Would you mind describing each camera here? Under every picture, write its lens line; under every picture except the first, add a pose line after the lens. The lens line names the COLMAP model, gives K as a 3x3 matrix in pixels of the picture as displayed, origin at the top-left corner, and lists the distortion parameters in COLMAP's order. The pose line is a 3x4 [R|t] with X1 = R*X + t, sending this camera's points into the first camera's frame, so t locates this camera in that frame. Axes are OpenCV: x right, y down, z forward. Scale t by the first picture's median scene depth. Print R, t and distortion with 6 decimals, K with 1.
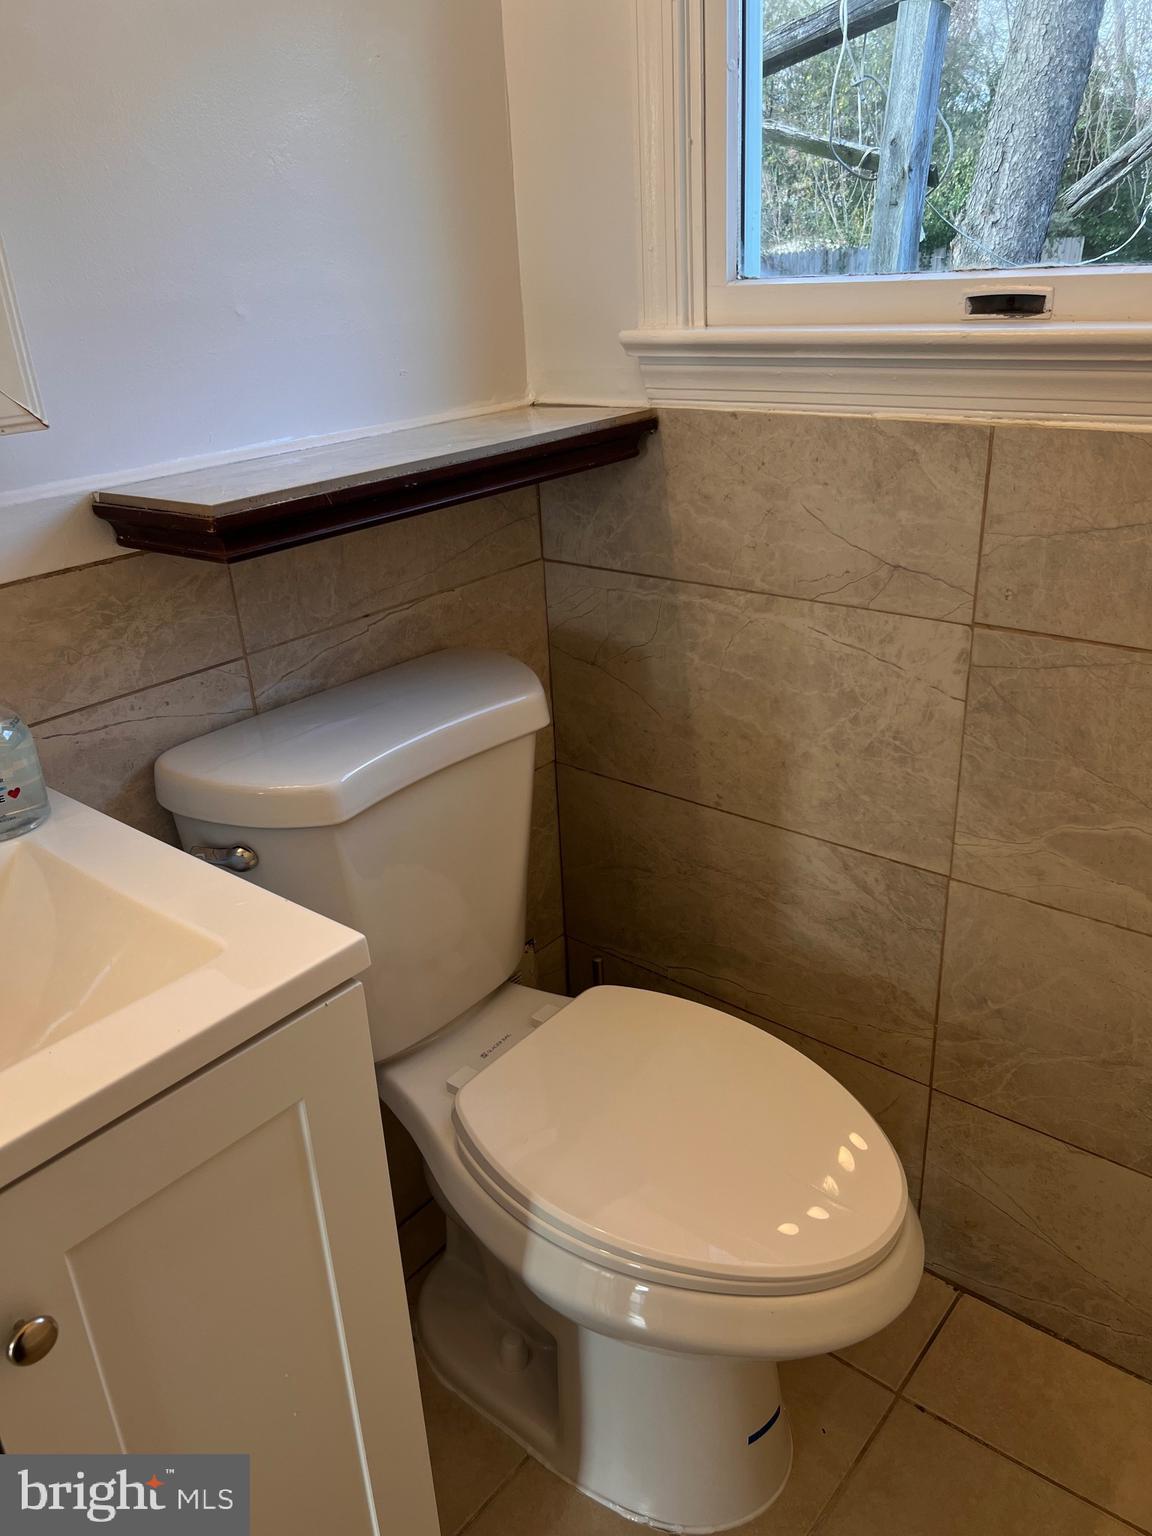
lens RADIAL K [[1160.7, 0, 584.0], [0, 1160.7, 773.9], [0, 0, 1]] dist [0.010485, 0.004000]
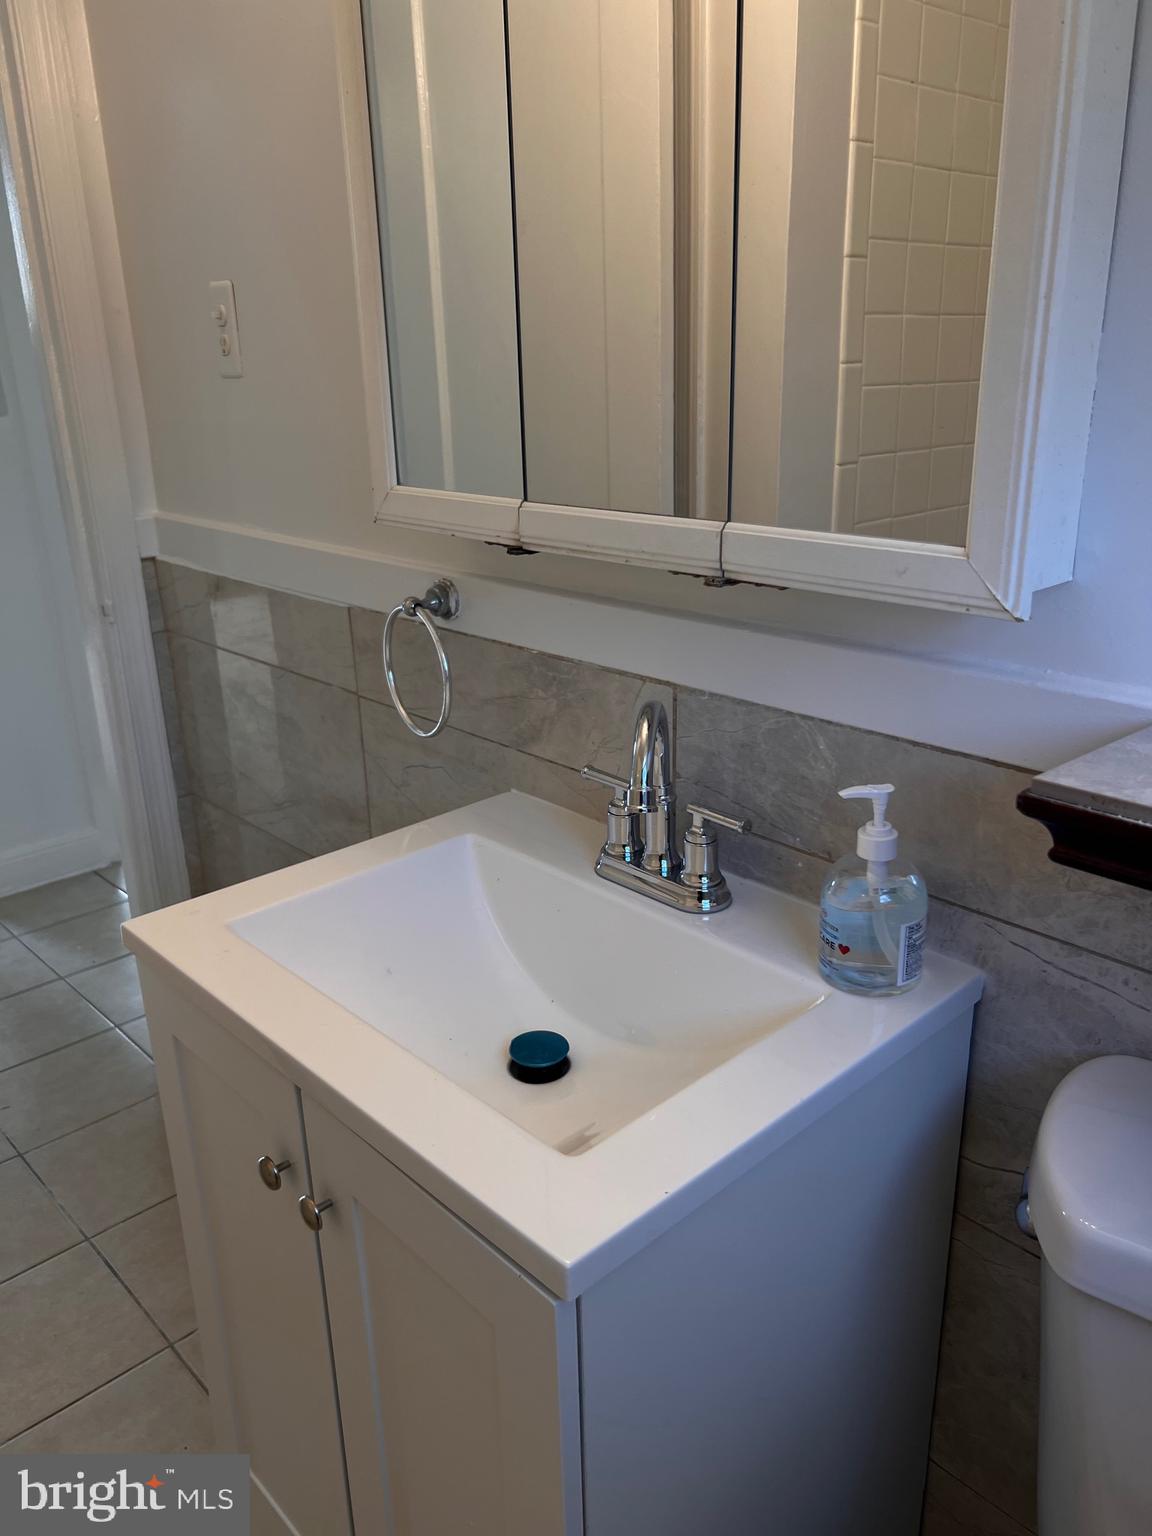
lens RADIAL K [[1160.7, 0, 584.0], [0, 1160.7, 773.9], [0, 0, 1]] dist [0.010485, 0.004000]
pose [[-0.133790, 0.385188, -0.913088, 0.306878], [-0.378678, 0.831583, 0.406291, -0.353763], [0.915807, 0.400125, 0.034605, 0.613325]]
